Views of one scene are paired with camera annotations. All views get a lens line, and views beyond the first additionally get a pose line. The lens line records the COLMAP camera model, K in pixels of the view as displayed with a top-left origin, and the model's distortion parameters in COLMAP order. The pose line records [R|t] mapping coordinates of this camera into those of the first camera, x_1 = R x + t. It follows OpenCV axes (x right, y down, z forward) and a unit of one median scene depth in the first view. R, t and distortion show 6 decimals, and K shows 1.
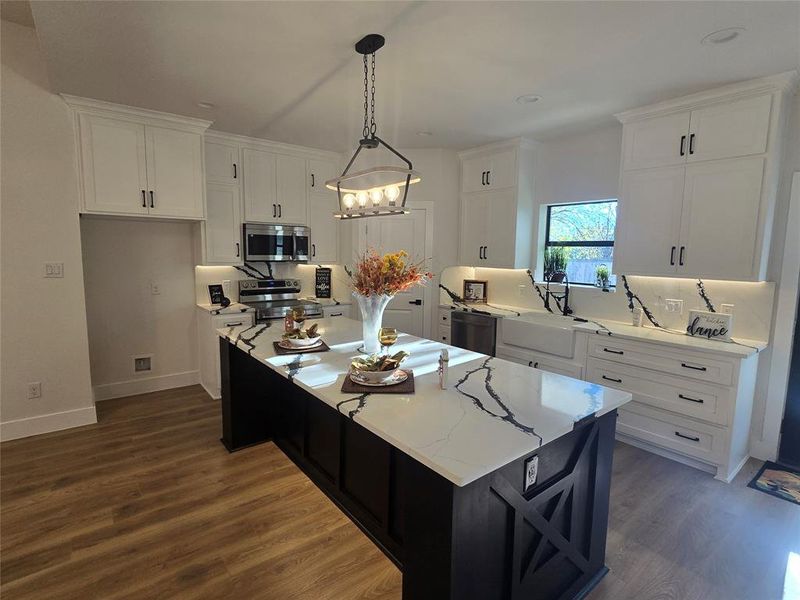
lens RADIAL K [[400.9, 0, 401.5], [0, 400.9, 295.7], [0, 0, 1]] dist [-0.005545, -0.001070]
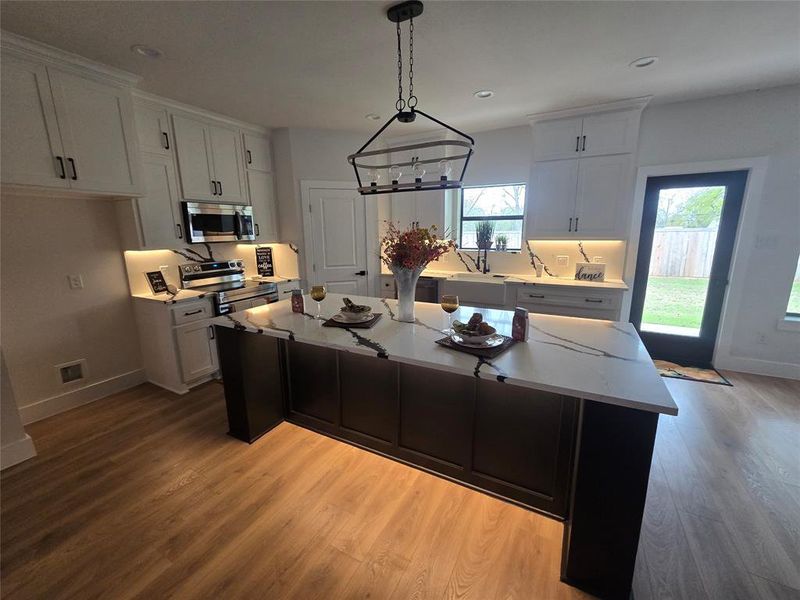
lens RADIAL K [[324.9, 0, 400.4], [0, 324.9, 295.9], [0, 0, 1]] dist [-0.008805, 0.000790]
pose [[0.918084, -0.106958, 0.381682, -0.297228], [0.071369, 0.991774, 0.106255, -0.013200], [-0.389907, -0.070310, 0.918166, 0.145290]]
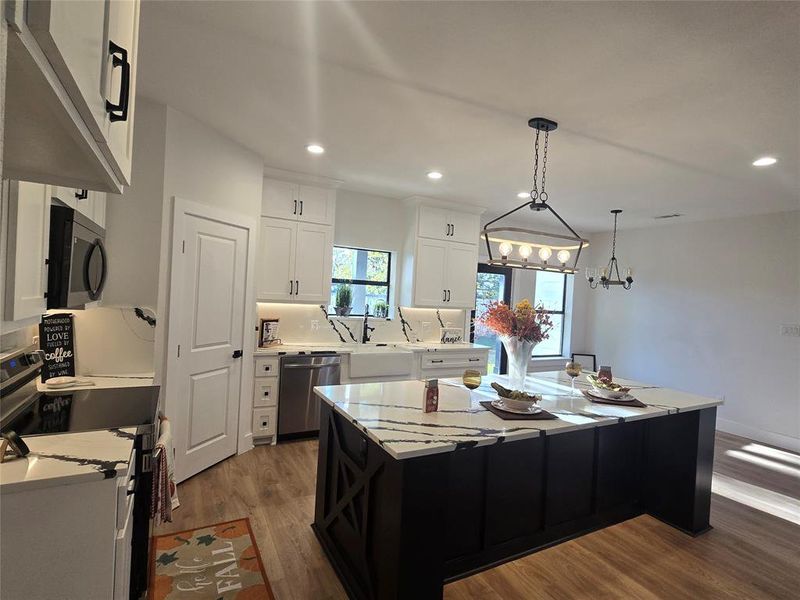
lens RADIAL K [[400.9, 0, 396.4], [0, 400.9, 295.9], [0, 0, 1]] dist [-0.005545, -0.001070]
pose [[0.186602, -0.013432, 0.982344, -0.835719], [0.058140, 0.998305, 0.002606, -0.100370], [-0.980714, 0.056628, 0.187067, 0.783051]]
